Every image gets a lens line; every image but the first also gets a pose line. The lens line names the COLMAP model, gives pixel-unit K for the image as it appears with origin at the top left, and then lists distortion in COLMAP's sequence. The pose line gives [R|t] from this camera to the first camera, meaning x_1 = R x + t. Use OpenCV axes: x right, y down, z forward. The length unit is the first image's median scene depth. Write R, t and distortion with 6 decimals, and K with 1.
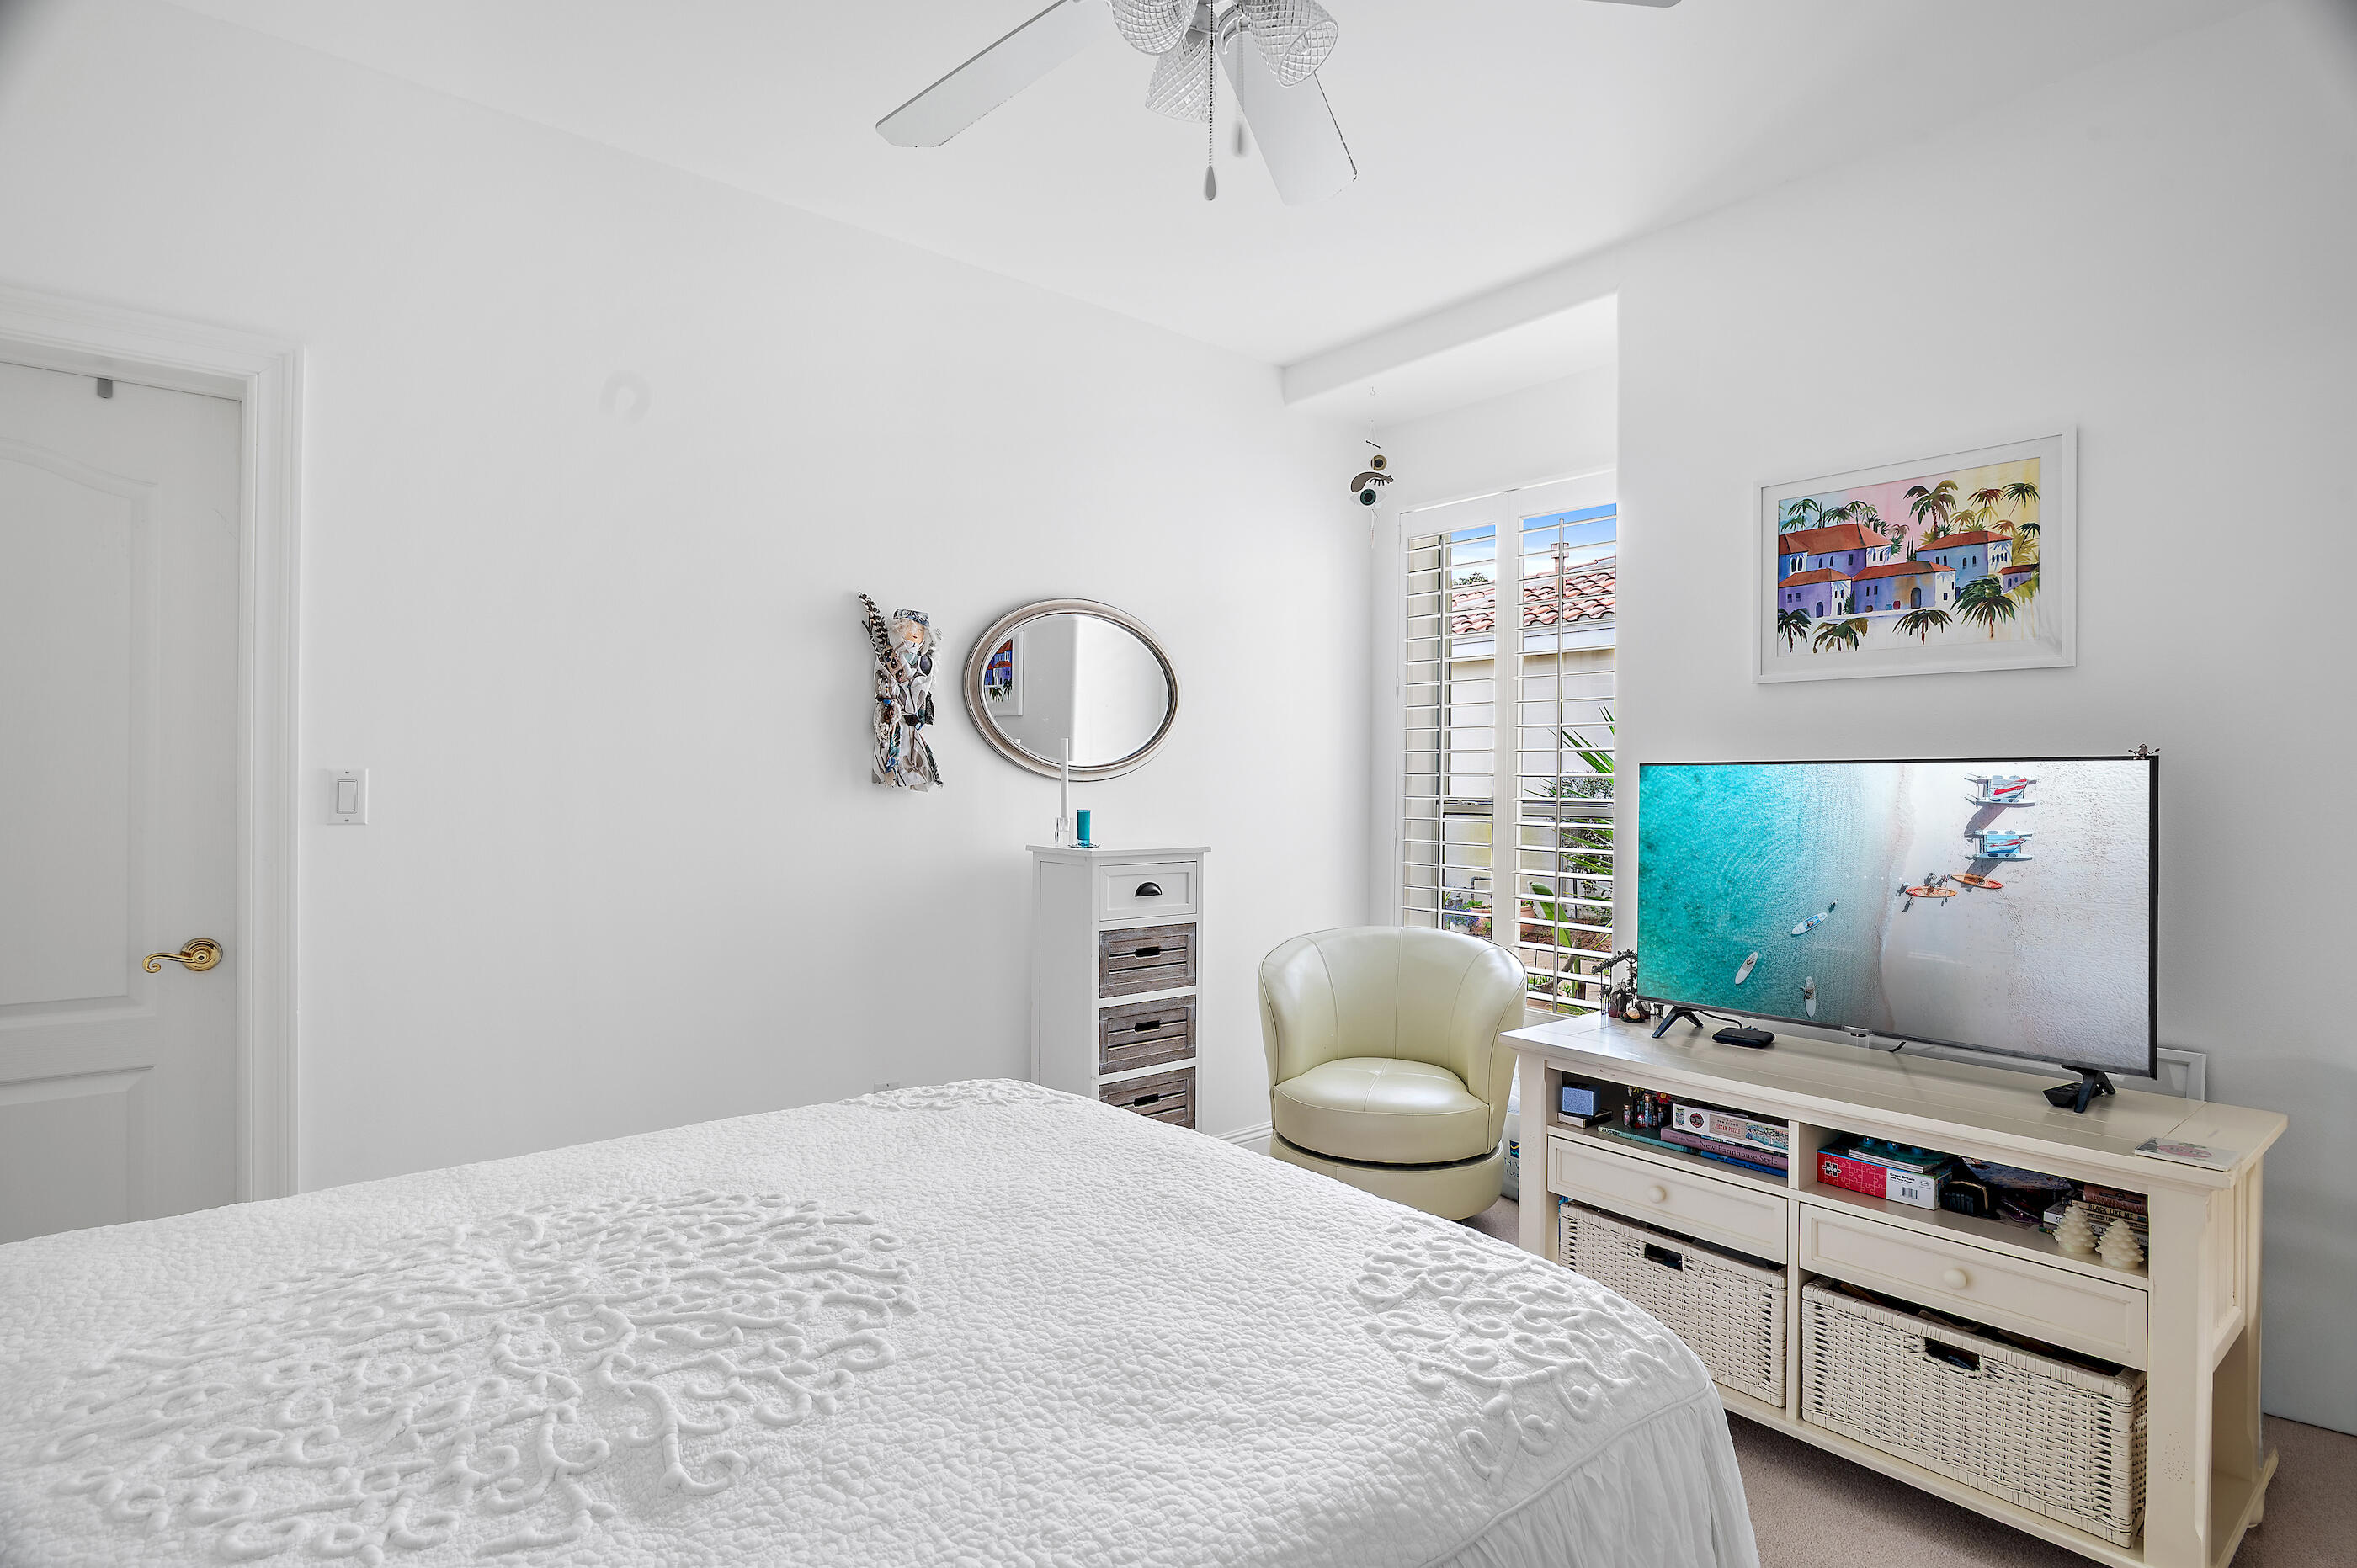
lens RADIAL K [[1187.0, 0, 1176.0], [0, 1187.0, 775.1], [0, 0, 1]] dist [-0.002309, 0.000436]
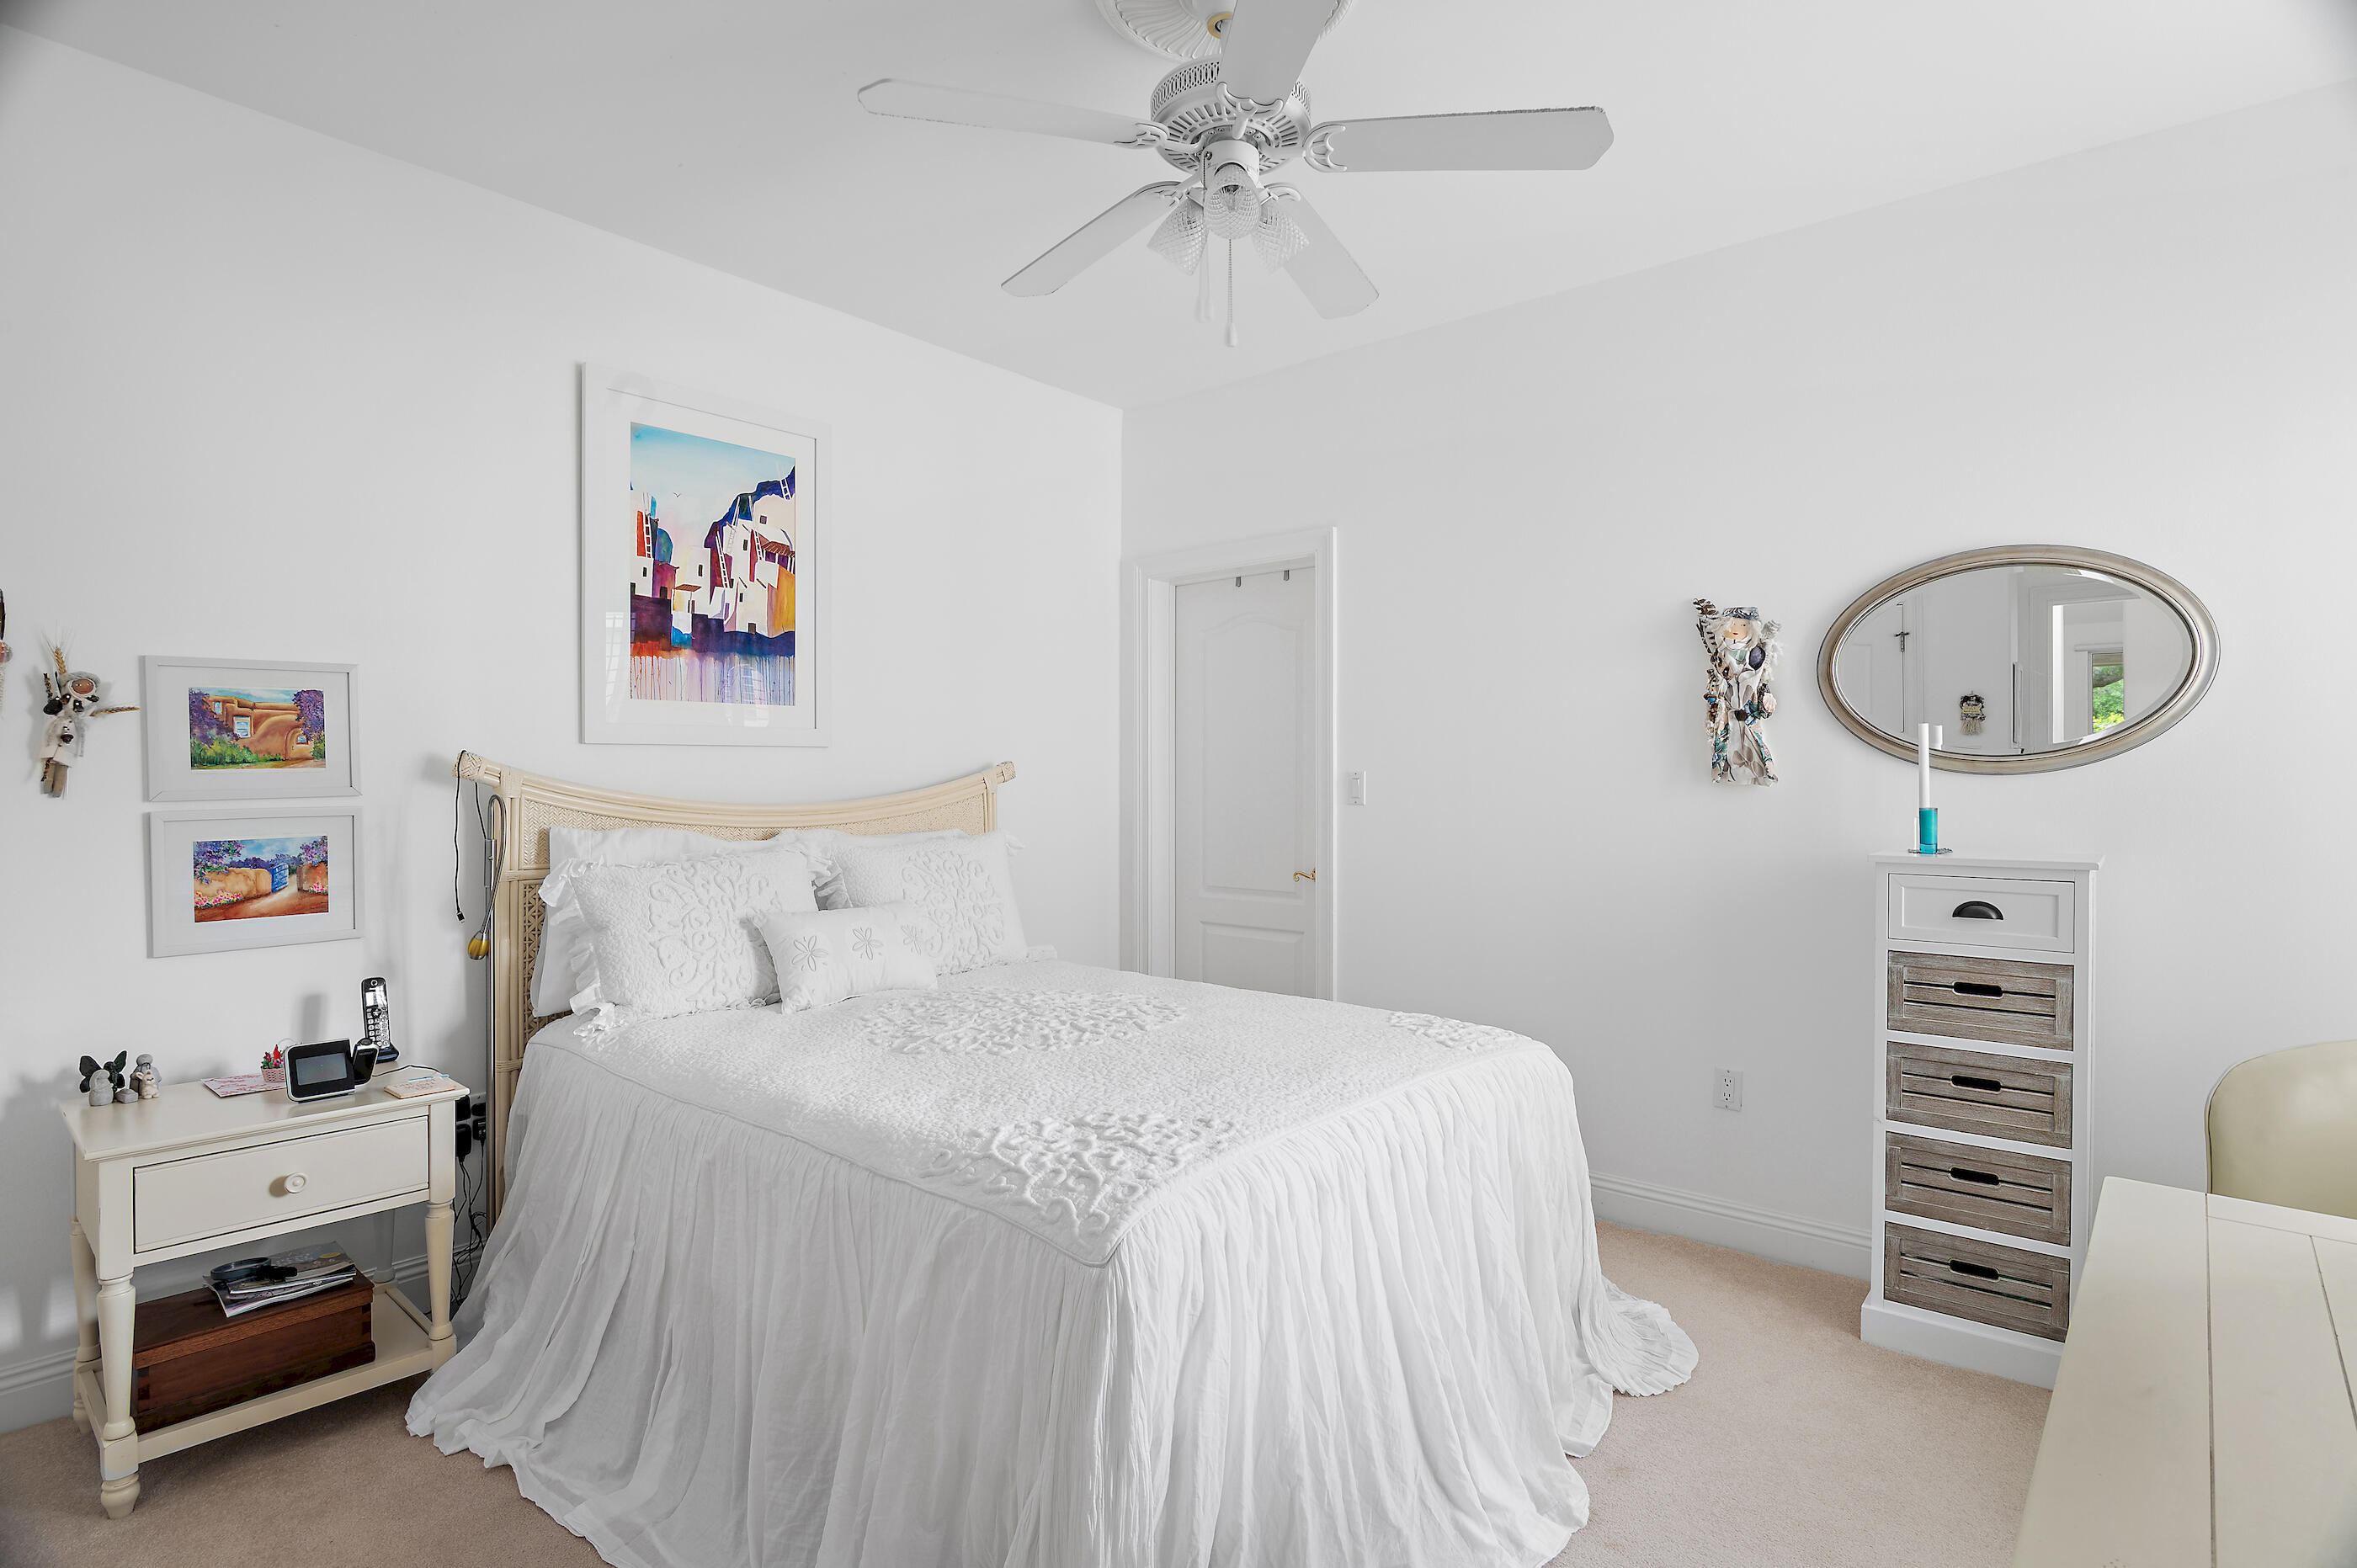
lens RADIAL K [[1187.0, 0, 1176.0], [0, 1187.0, 775.1], [0, 0, 1]] dist [-0.002309, 0.000436]
pose [[0.165501, -0.009244, -0.986166, 0.691631], [0.011235, 0.999909, -0.007487, 0.006520], [0.986146, -0.009841, 0.165590, 0.358405]]
